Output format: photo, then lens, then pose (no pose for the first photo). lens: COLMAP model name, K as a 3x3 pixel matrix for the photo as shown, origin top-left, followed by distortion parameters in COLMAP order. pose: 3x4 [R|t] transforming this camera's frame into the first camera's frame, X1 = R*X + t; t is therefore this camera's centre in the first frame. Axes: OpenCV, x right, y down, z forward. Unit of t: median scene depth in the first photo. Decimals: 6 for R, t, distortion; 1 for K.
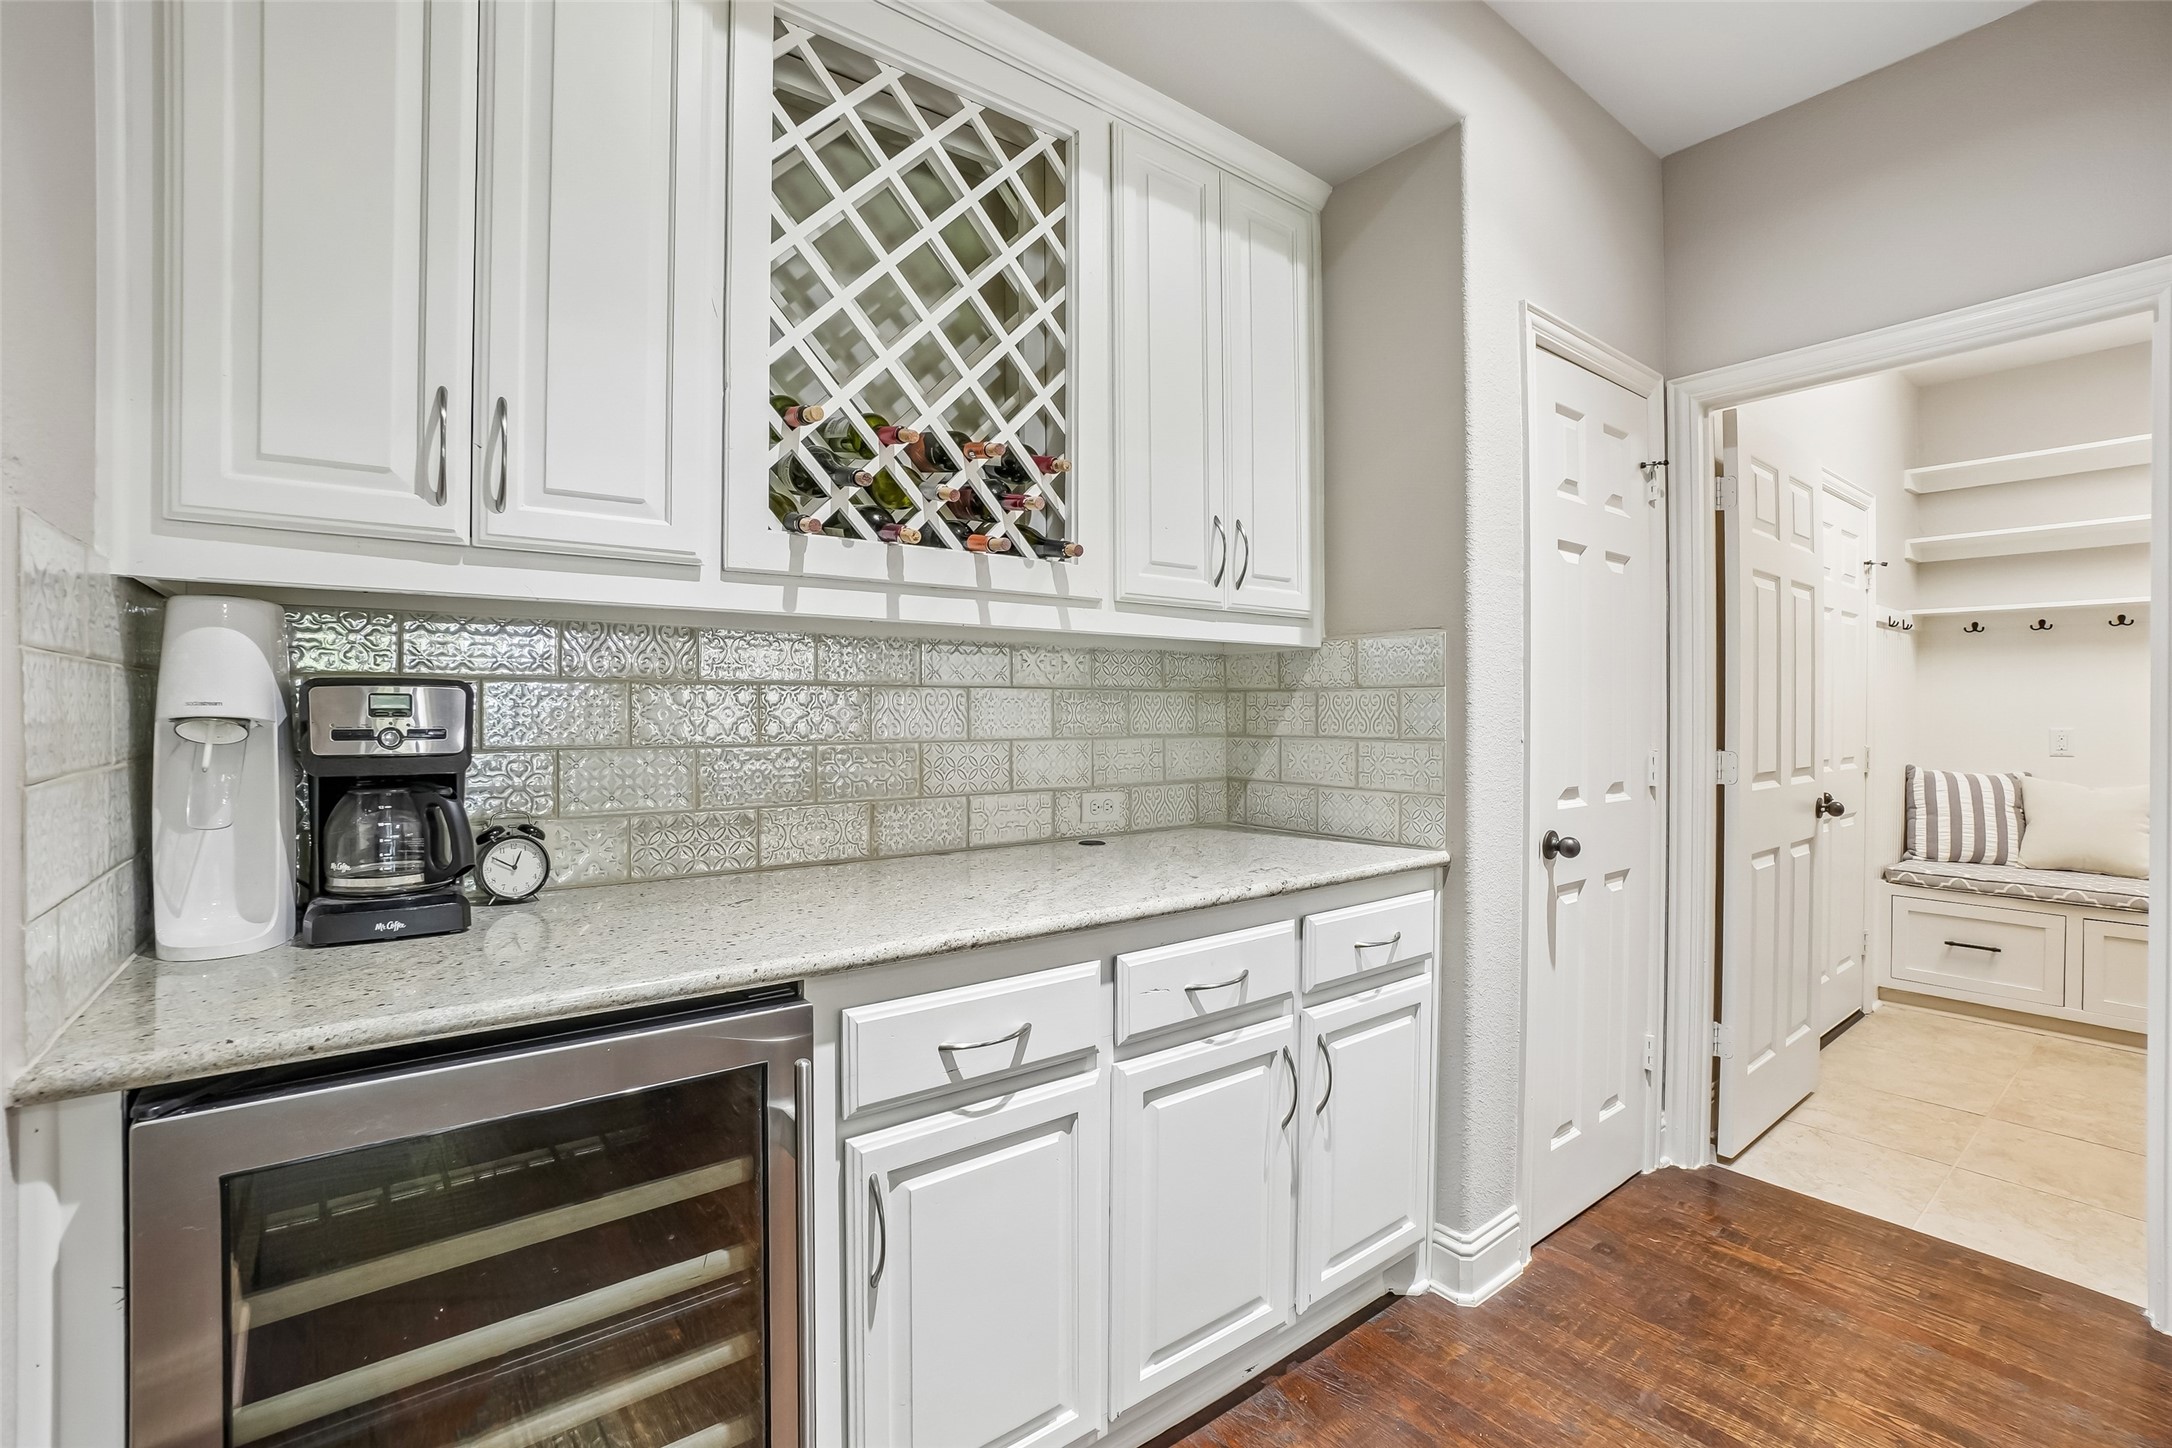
lens RADIAL K [[959.9, 0, 1071.3], [0, 959.9, 721.7], [0, 0, 1]] dist [-0.058972, 0.020124]
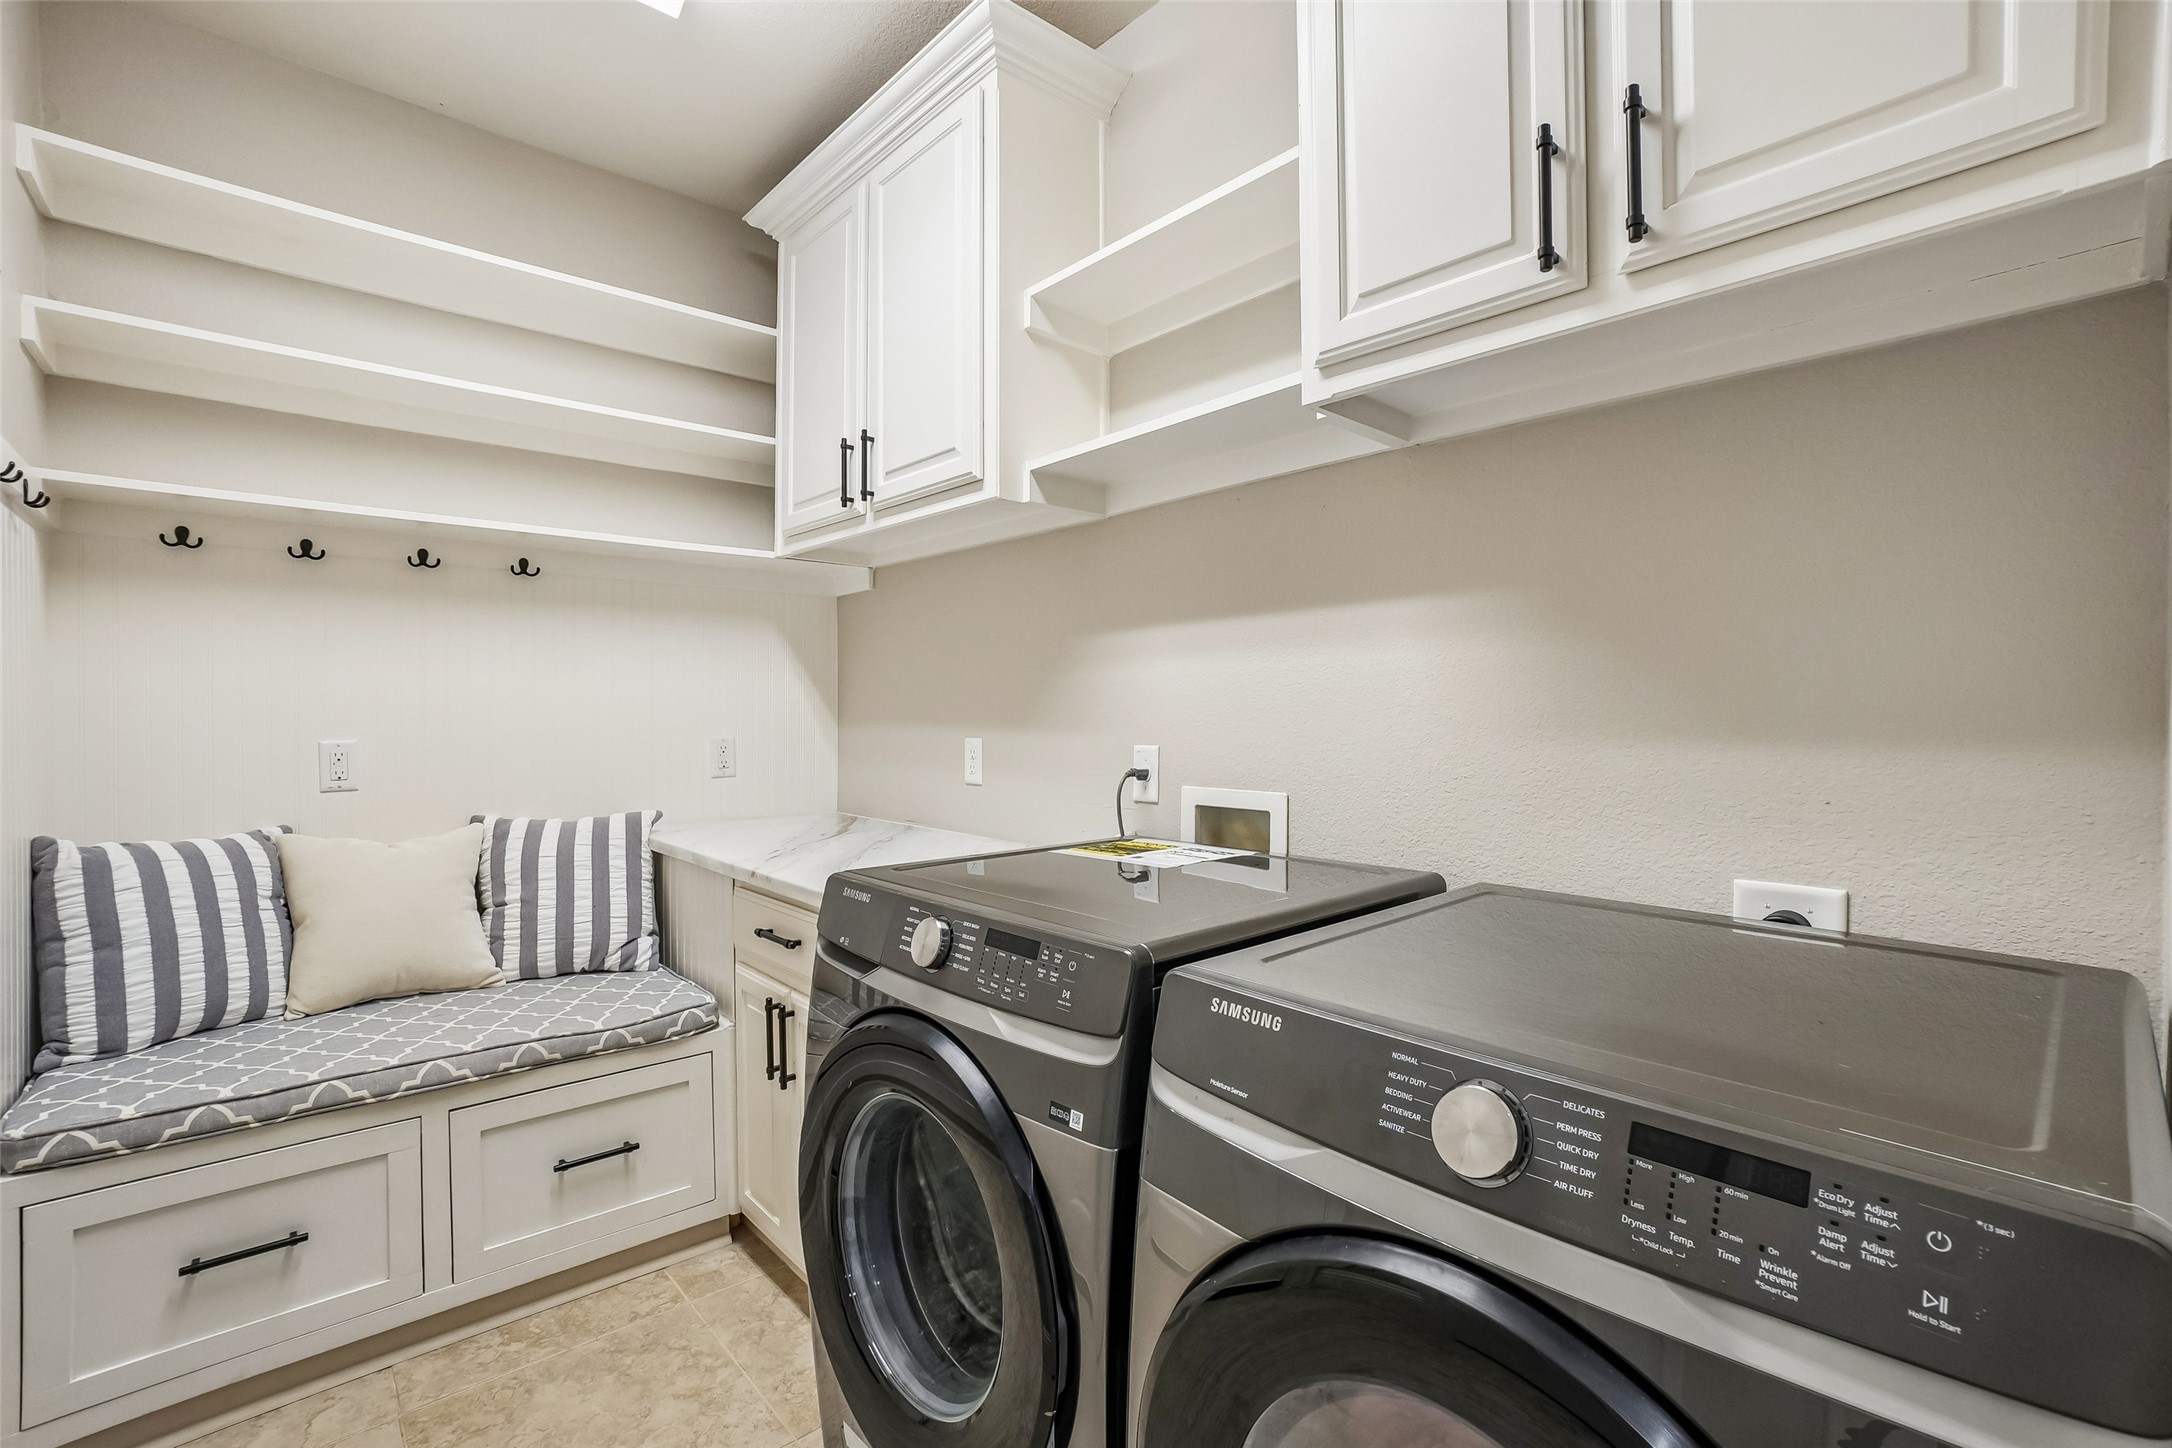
lens RADIAL K [[959.9, 0, 1071.3], [0, 959.9, 721.7], [0, 0, 1]] dist [-0.058972, 0.020124]
pose [[-0.065268, -0.010790, 0.997809, 0.486143], [0.013340, 0.999843, 0.011684, -0.004154], [-0.997779, 0.014074, -0.065114, 0.592582]]
